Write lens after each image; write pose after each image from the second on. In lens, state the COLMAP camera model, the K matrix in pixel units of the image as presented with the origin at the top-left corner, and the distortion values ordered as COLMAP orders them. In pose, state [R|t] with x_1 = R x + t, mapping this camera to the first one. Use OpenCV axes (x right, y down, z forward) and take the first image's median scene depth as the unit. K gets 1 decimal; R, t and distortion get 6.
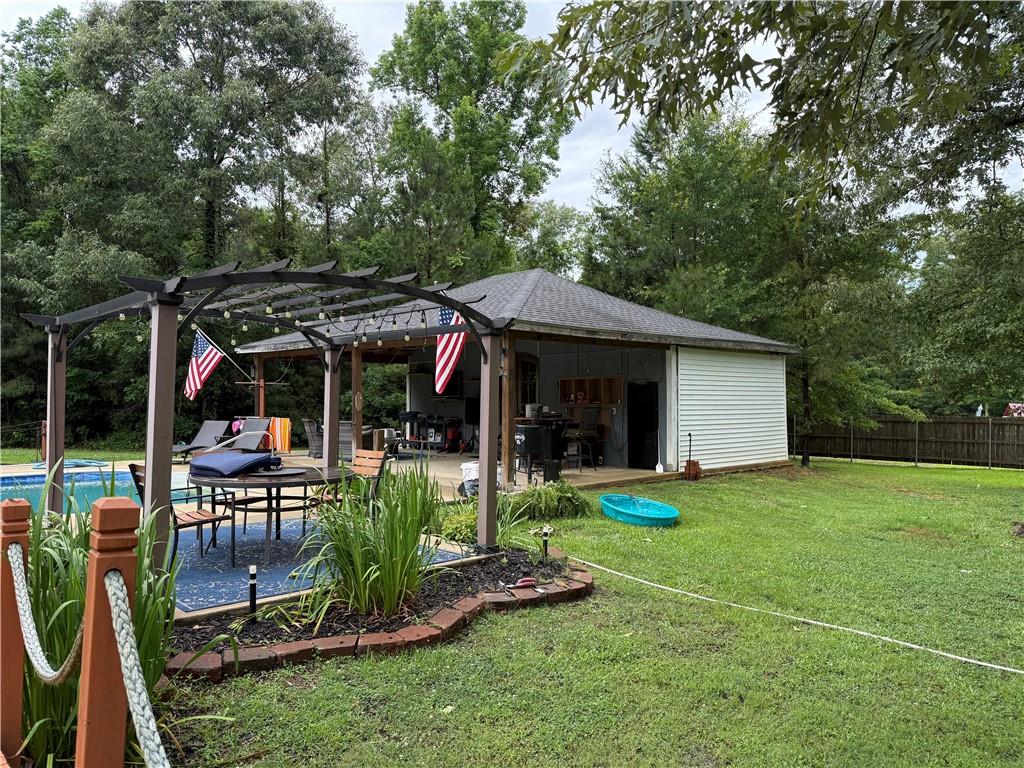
lens RADIAL K [[788.9, 0, 512.0], [0, 788.9, 384.0], [0, 0, 1]] dist [0.031719, -0.007337]
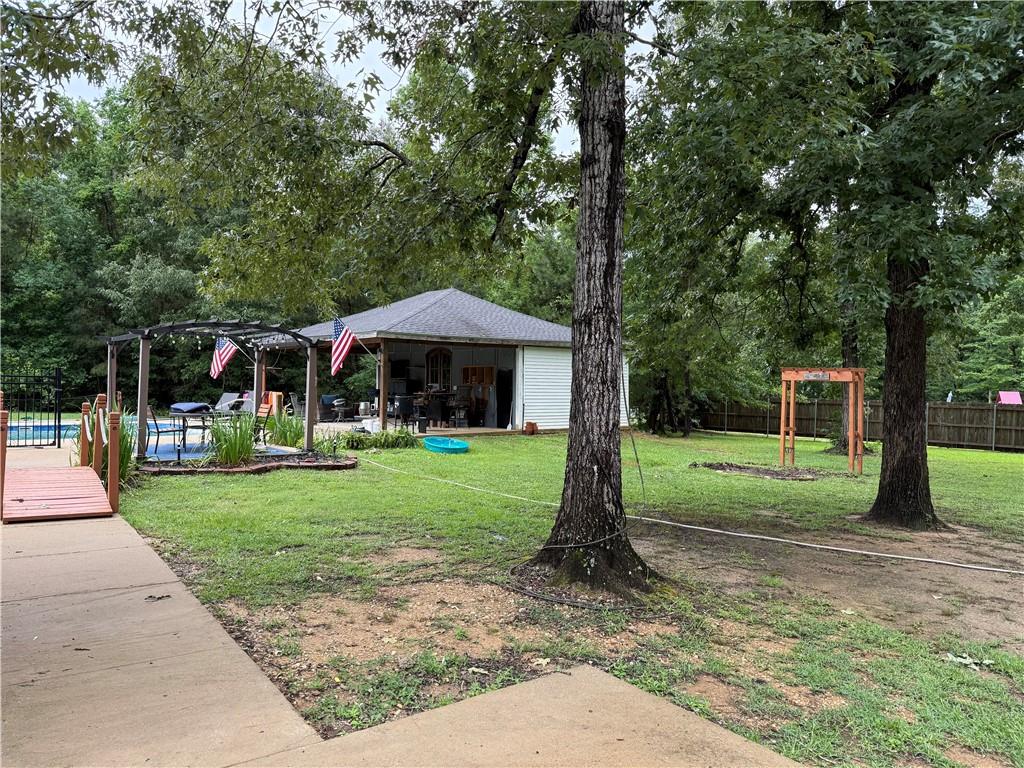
lens RADIAL K [[788.9, 0, 512.0], [0, 788.9, 384.0], [0, 0, 1]] dist [0.031719, -0.007337]
pose [[0.995869, 0.010455, -0.090200, 0.302344], [-0.008628, 0.999750, 0.020616, -0.005768], [0.090393, -0.019753, 0.995710, -0.449269]]
